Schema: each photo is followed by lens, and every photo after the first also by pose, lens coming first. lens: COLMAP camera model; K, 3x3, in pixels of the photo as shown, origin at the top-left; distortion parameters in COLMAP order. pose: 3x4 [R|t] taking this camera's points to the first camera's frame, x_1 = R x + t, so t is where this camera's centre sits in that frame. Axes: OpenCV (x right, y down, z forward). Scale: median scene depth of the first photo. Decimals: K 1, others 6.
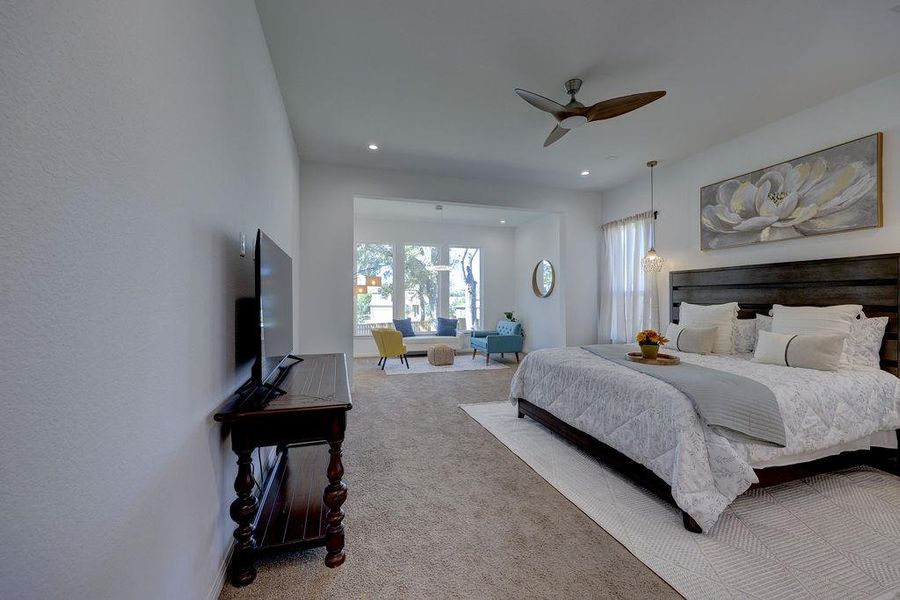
lens RADIAL K [[363.9, 0, 451.6], [0, 363.9, 300.4], [0, 0, 1]] dist [-0.002466, -0.000063]
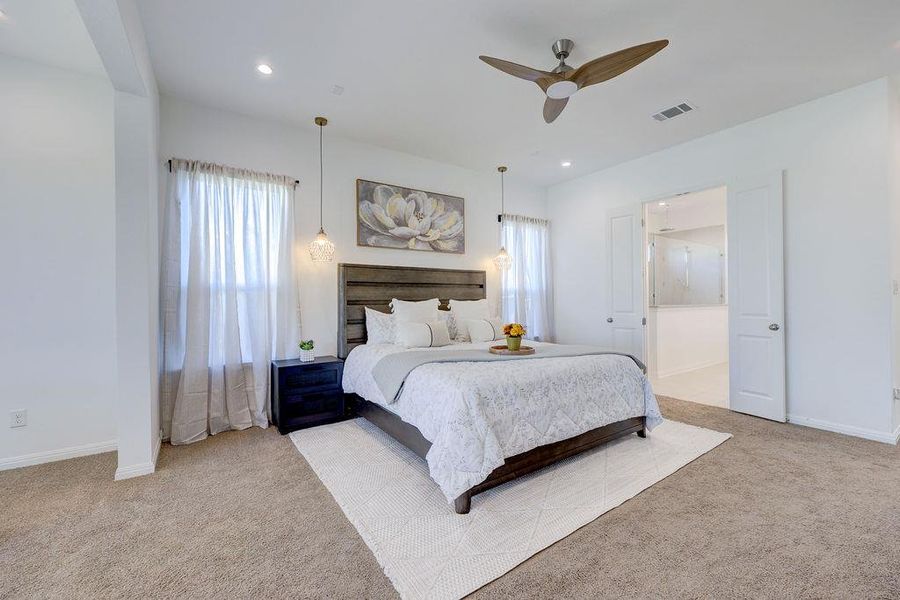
lens RADIAL K [[363.9, 0, 449.5], [0, 363.9, 297.5], [0, 0, 1]] dist [-0.002466, -0.000063]
pose [[-0.293217, 0.002351, 0.956043, -0.340644], [0.007791, 0.999970, -0.000069, 0.002317], [-0.956014, 0.007428, -0.293226, 1.219909]]
